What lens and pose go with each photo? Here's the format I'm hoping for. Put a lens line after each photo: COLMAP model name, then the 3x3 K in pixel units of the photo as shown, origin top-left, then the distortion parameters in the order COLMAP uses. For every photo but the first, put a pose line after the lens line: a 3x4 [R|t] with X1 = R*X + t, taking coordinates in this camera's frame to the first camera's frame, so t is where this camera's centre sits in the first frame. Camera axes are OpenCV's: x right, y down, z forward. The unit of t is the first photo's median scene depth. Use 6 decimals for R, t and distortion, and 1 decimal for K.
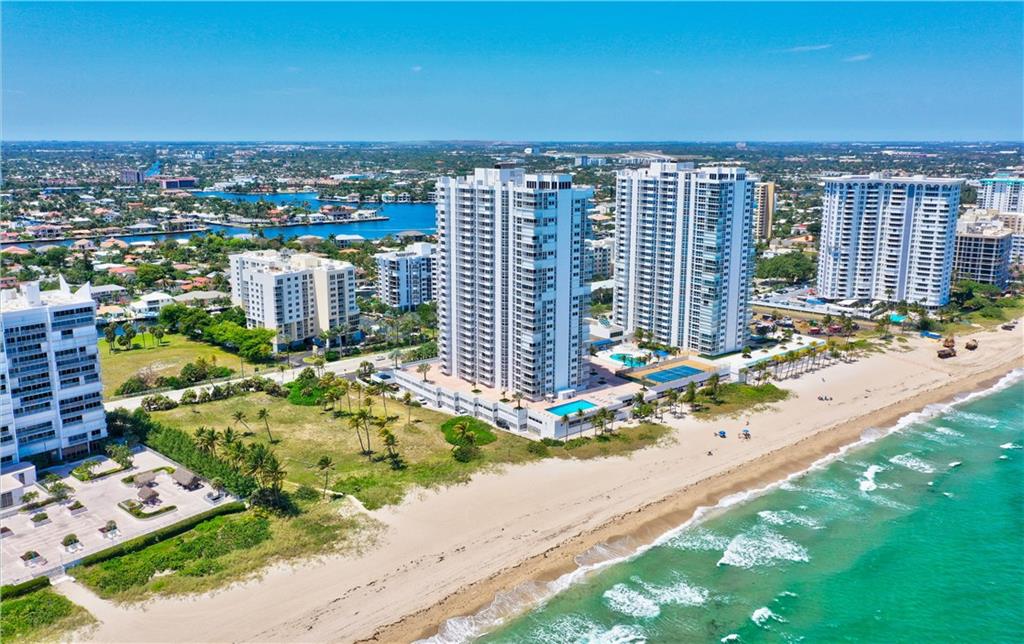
lens RADIAL K [[772.7, 0, 489.5], [0, 772.7, 315.7], [0, 0, 1]] dist [0.025501, -0.016445]
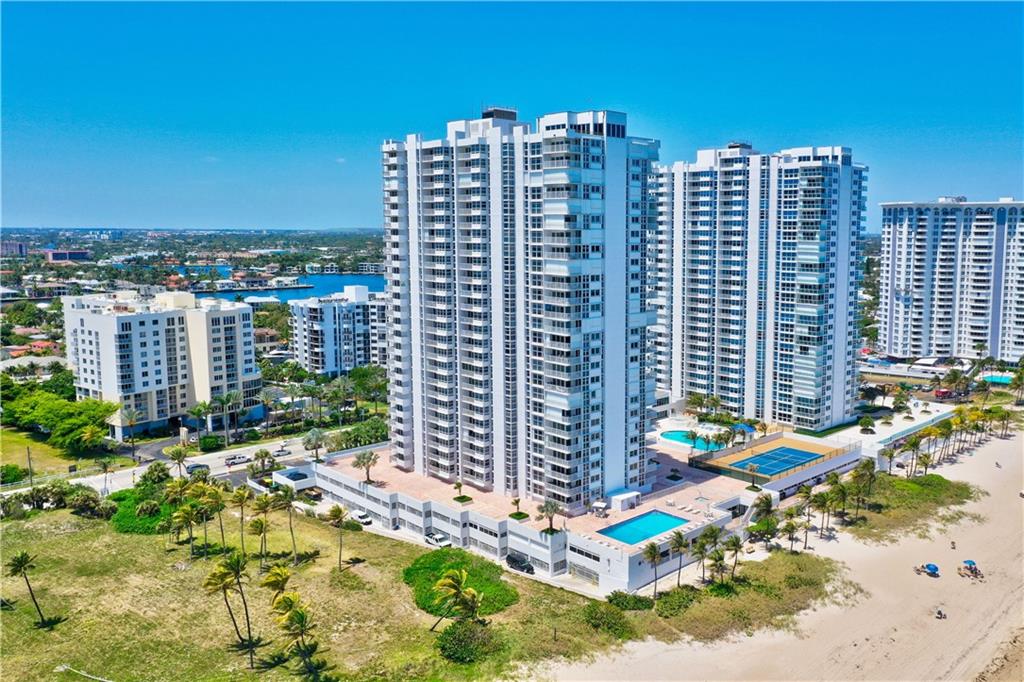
lens RADIAL K [[832.5, 0, 512.3], [0, 832.5, 320.9], [0, 0, 1]] dist [-0.001828, 0.008603]
pose [[0.994486, -0.003427, 0.104809, -0.037523], [0.013905, 0.994949, -0.099409, 0.025924], [-0.103939, 0.100318, 0.989511, 0.335435]]
